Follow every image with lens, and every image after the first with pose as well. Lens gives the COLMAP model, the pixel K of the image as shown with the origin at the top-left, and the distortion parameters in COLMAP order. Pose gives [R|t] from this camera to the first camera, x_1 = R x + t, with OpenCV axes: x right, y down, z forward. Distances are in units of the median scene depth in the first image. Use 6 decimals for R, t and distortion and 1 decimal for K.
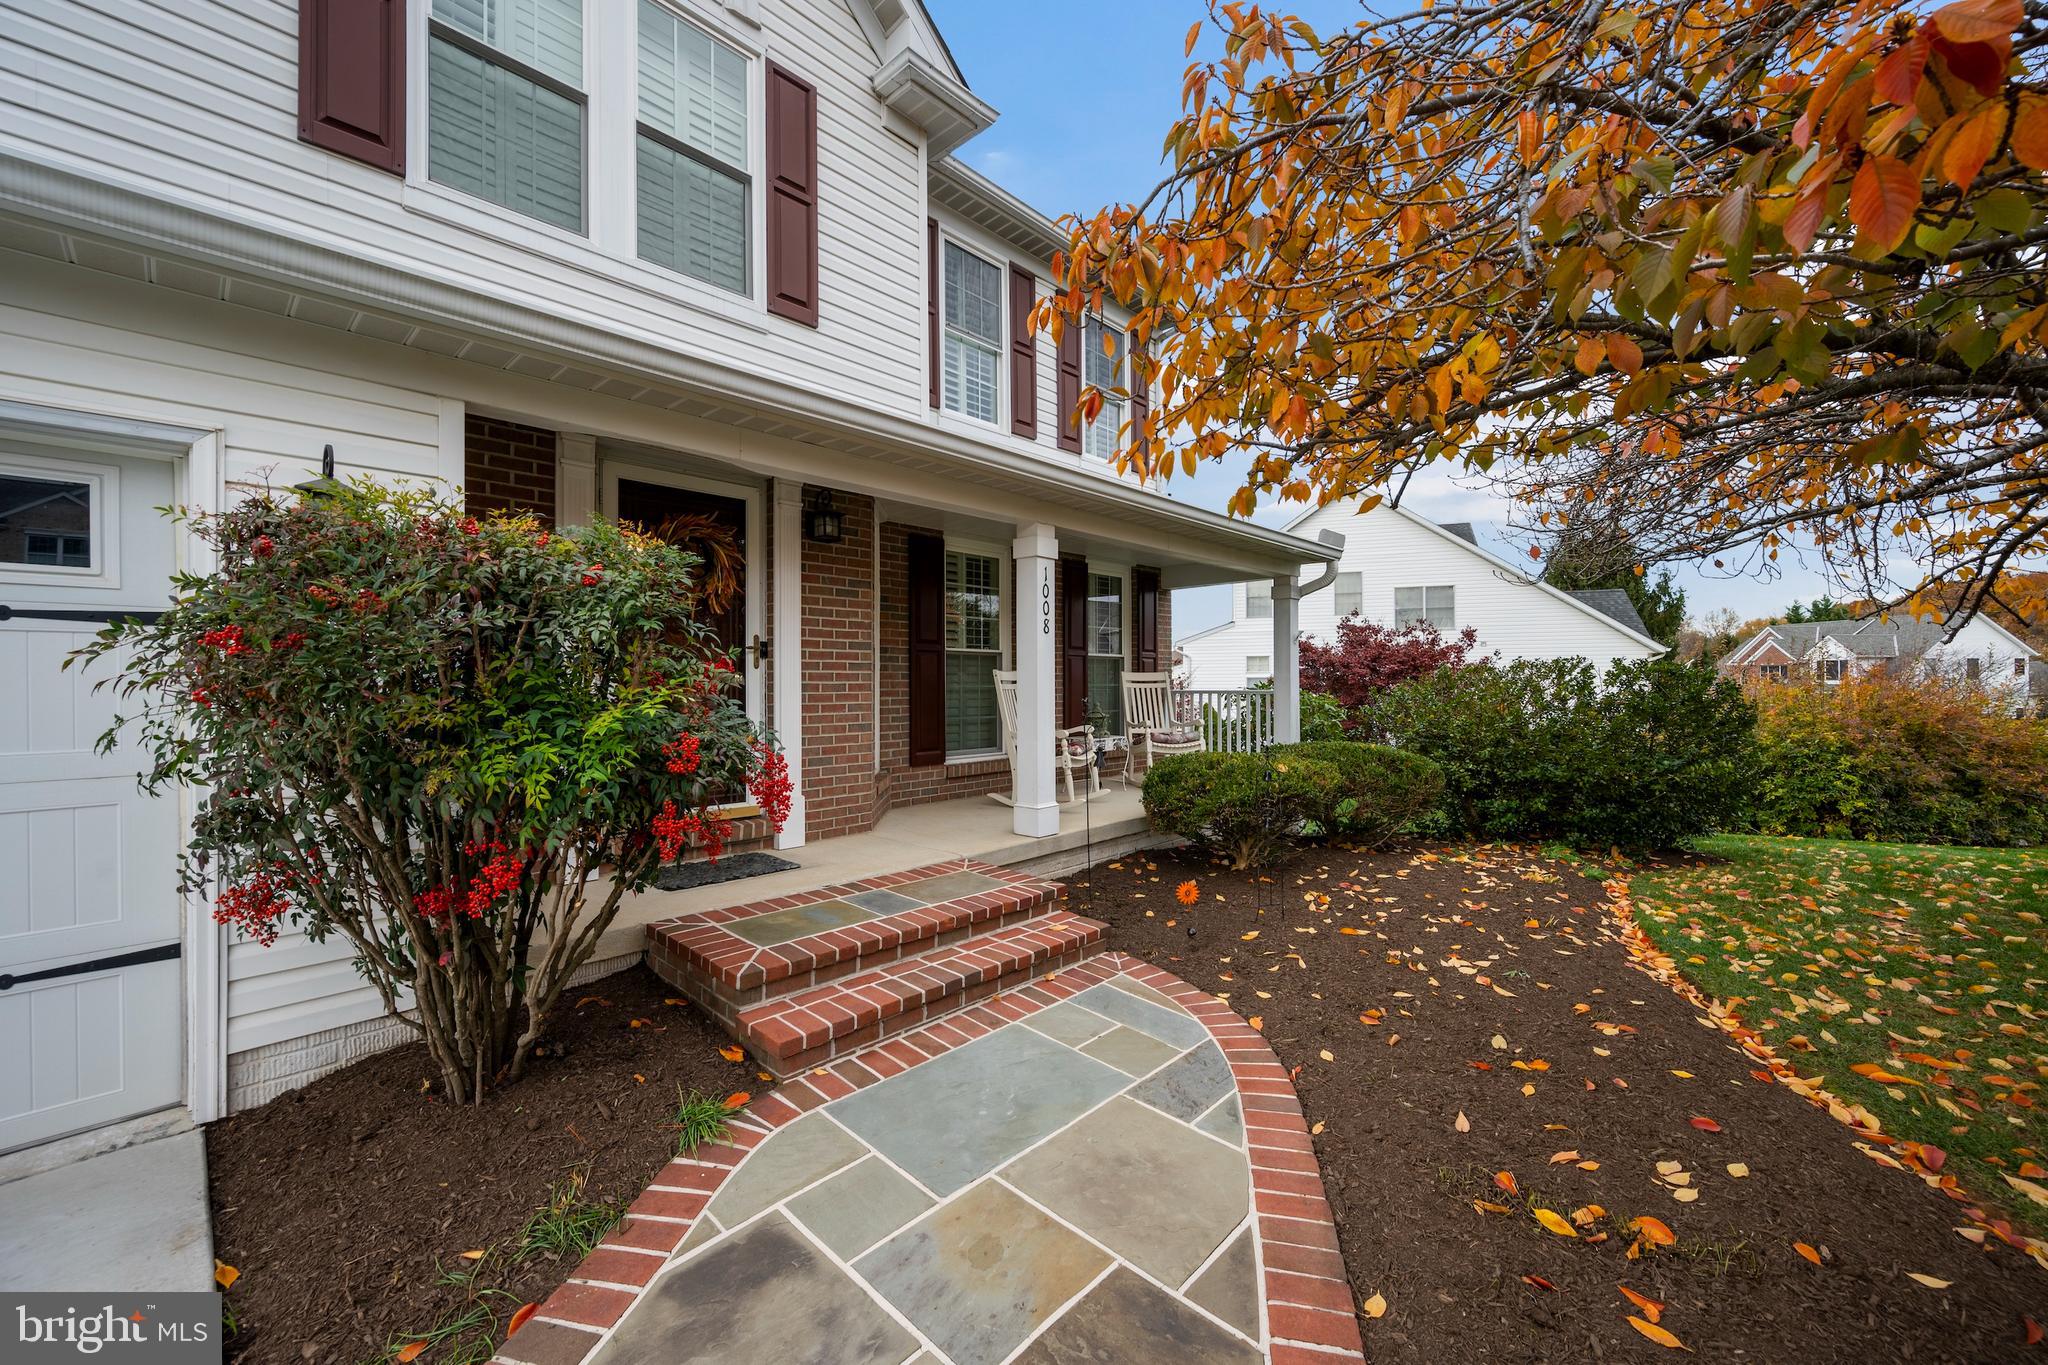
lens RADIAL K [[796.3, 0, 1027.8], [0, 796.3, 682.5], [0, 0, 1]] dist [0.000294, -0.000293]
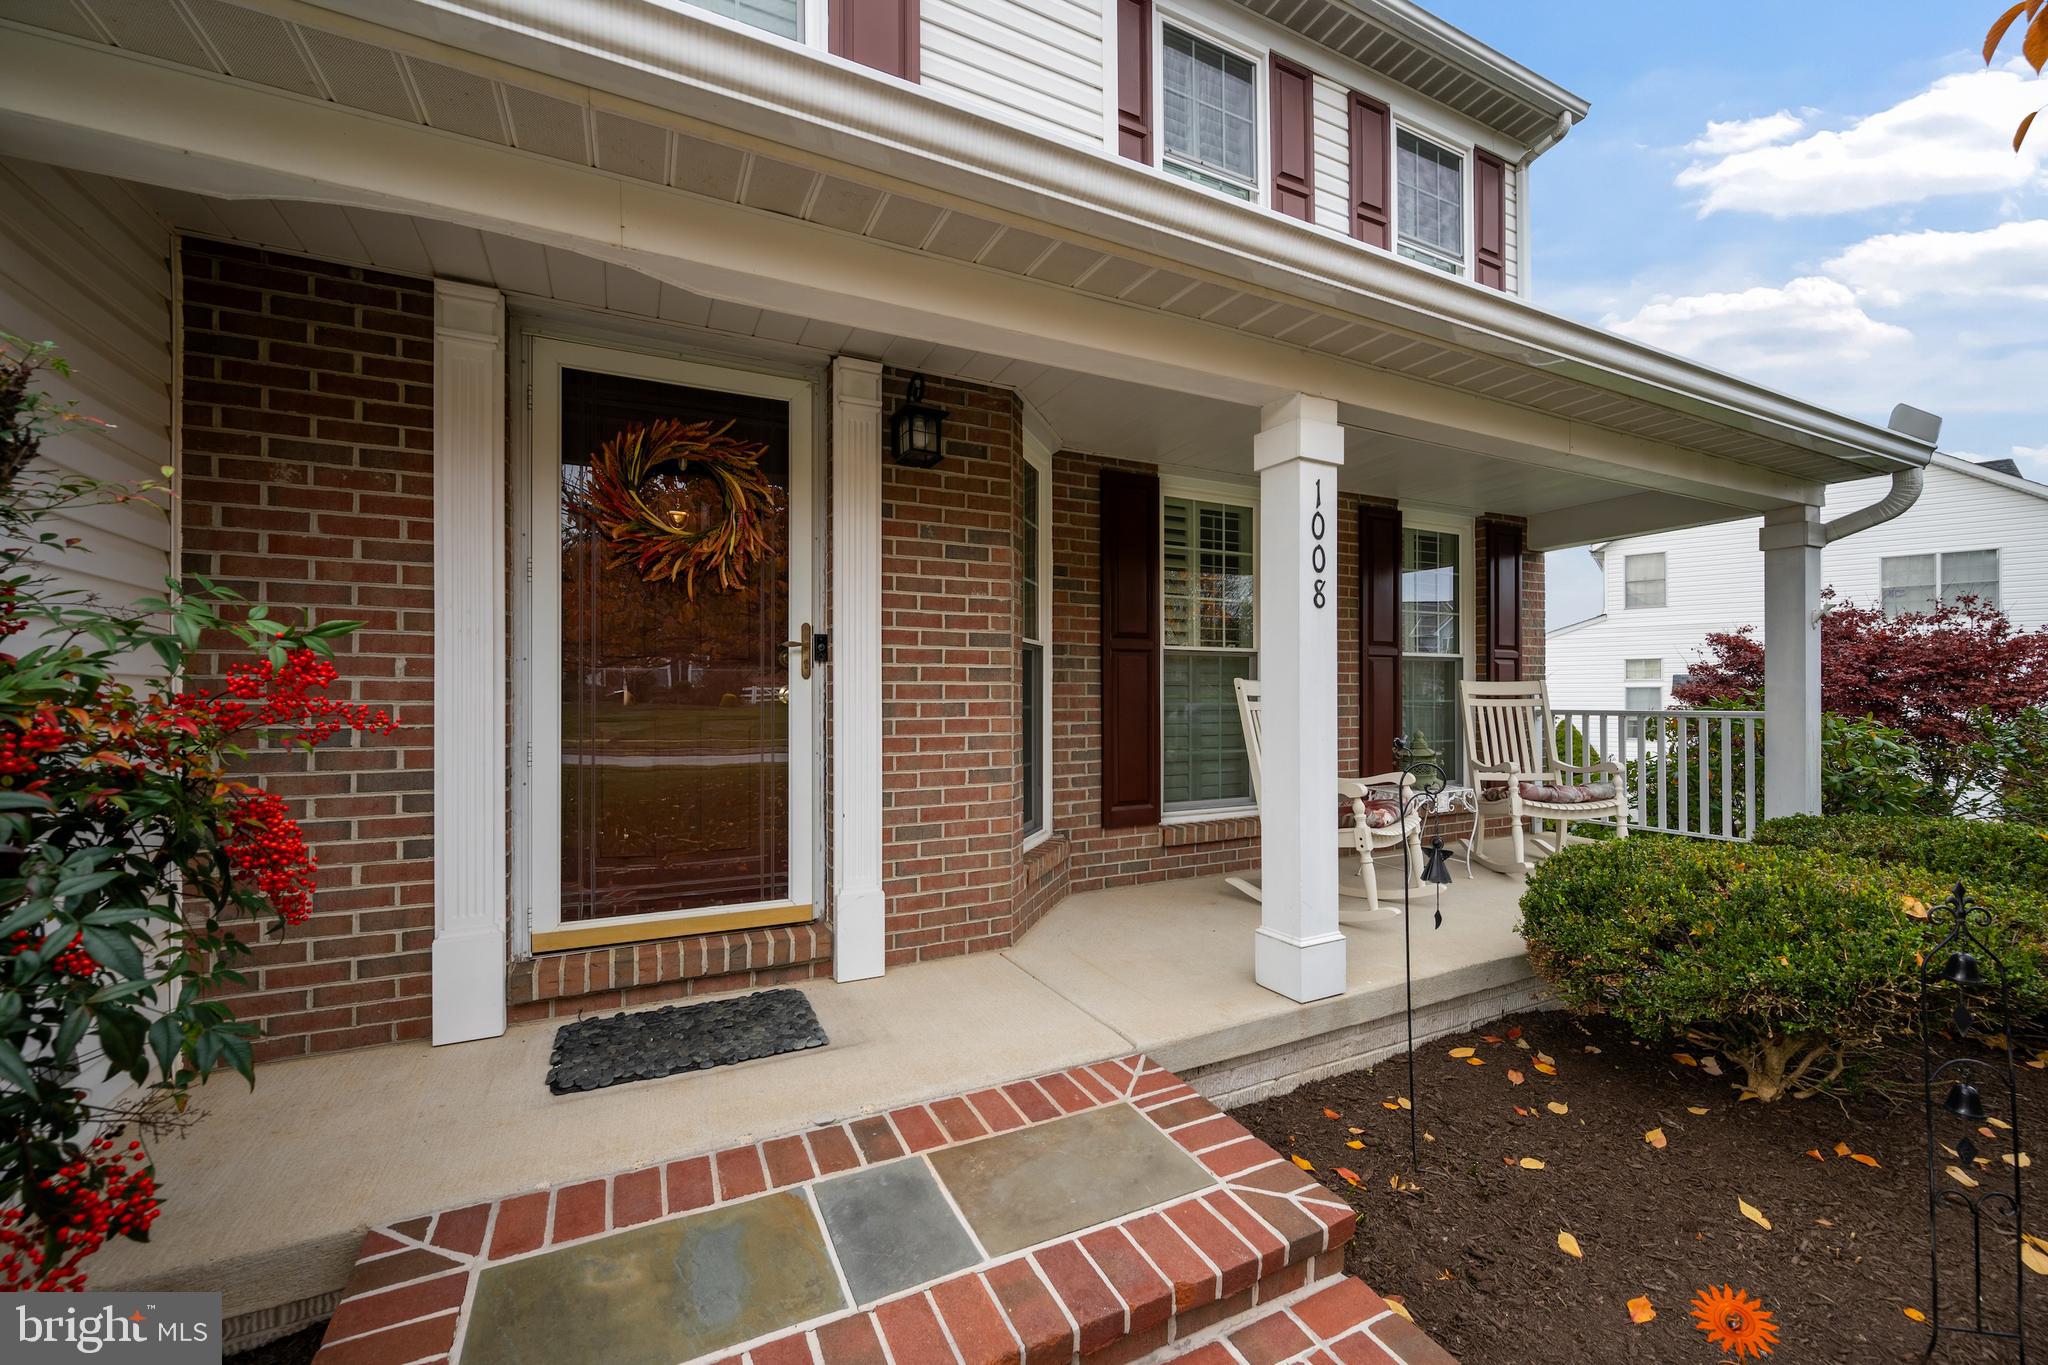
lens RADIAL K [[796.3, 0, 1027.3], [0, 796.3, 691.9], [0, 0, 1]] dist [0.000294, -0.000293]
pose [[0.936701, -0.000097, -0.350131, 0.023139], [0.000027, 1.000000, -0.000205, -0.005671], [0.350131, 0.000183, 0.936701, 0.384285]]
